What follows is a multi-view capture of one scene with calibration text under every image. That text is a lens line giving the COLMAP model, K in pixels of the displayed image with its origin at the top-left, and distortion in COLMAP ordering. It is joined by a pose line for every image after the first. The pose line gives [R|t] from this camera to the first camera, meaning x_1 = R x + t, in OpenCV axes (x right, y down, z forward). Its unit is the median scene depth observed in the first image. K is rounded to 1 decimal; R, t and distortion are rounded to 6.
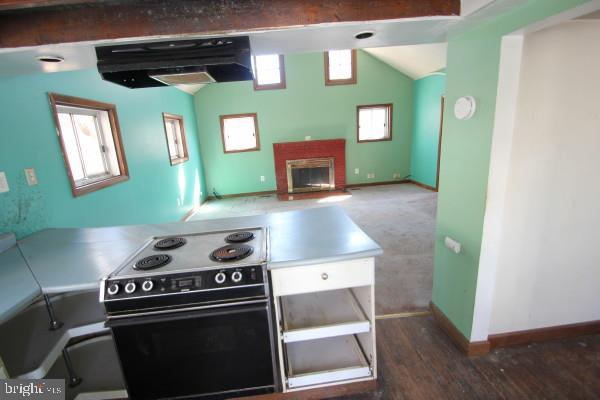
lens RADIAL K [[289.9, 0, 290.7], [0, 289.9, 208.3], [0, 0, 1]] dist [0.033758, -0.000163]
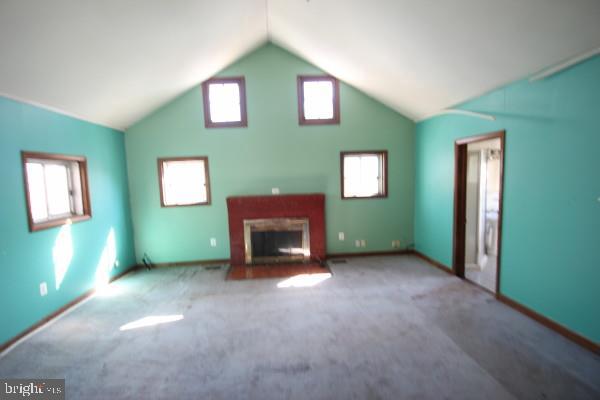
lens RADIAL K [[289.9, 0, 290.7], [0, 289.9, 208.3], [0, 0, 1]] dist [0.033758, -0.000163]
pose [[0.999378, 0.033775, -0.010149, 0.108775], [-0.034915, 0.988091, -0.149860, -0.087376], [0.004966, 0.150121, 0.988655, 0.269806]]
